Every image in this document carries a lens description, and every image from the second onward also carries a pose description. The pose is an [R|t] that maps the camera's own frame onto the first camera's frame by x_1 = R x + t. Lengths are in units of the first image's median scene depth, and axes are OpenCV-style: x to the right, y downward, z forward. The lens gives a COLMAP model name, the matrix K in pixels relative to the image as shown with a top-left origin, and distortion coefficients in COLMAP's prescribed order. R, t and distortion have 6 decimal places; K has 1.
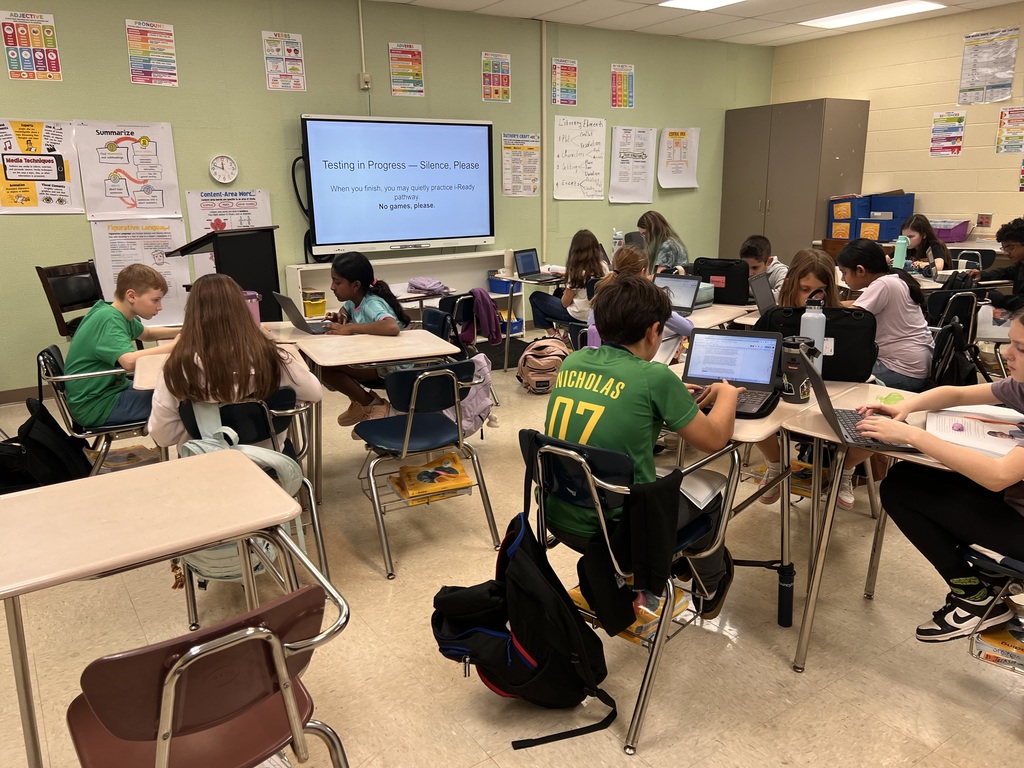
lens RADIAL K [[772.4, 0, 506.3], [0, 772.4, 384.5], [0, 0, 1]] dist [0.060369, -0.065431]
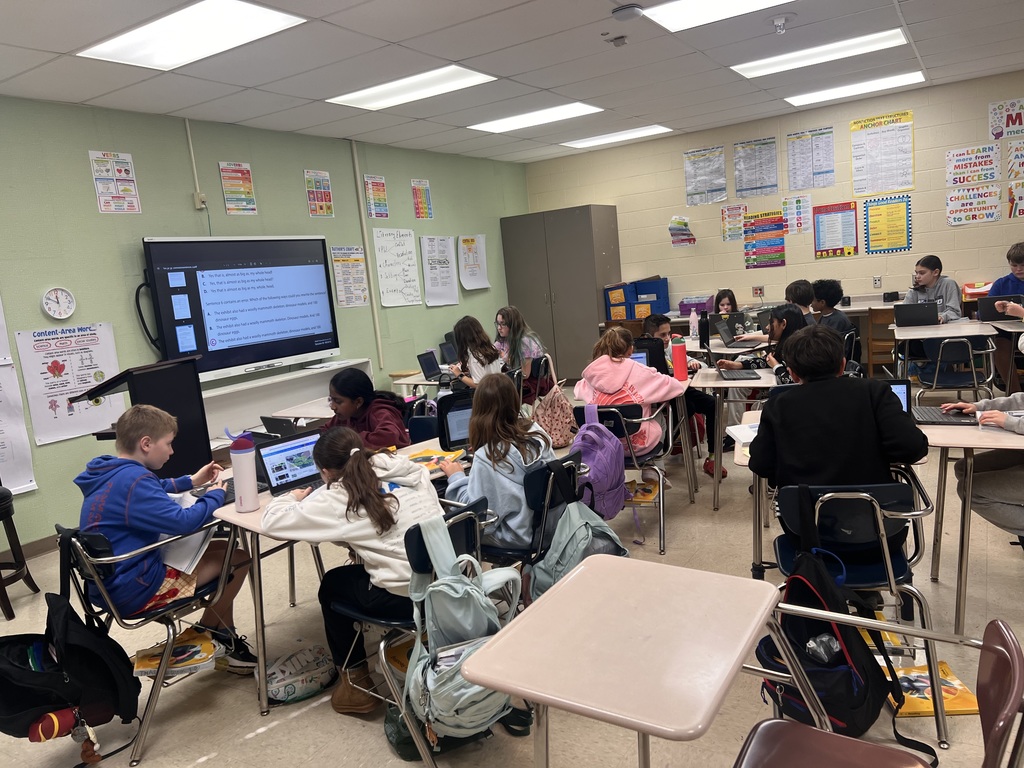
lens RADIAL K [[772.4, 0, 514.8], [0, 772.4, 396.0], [0, 0, 1]] dist [0.060369, -0.065431]
pose [[0.902660, -0.135394, 0.408500, -0.227762], [0.183754, 0.979599, -0.081359, -0.011024], [-0.389151, 0.148503, 0.909125, 0.028043]]
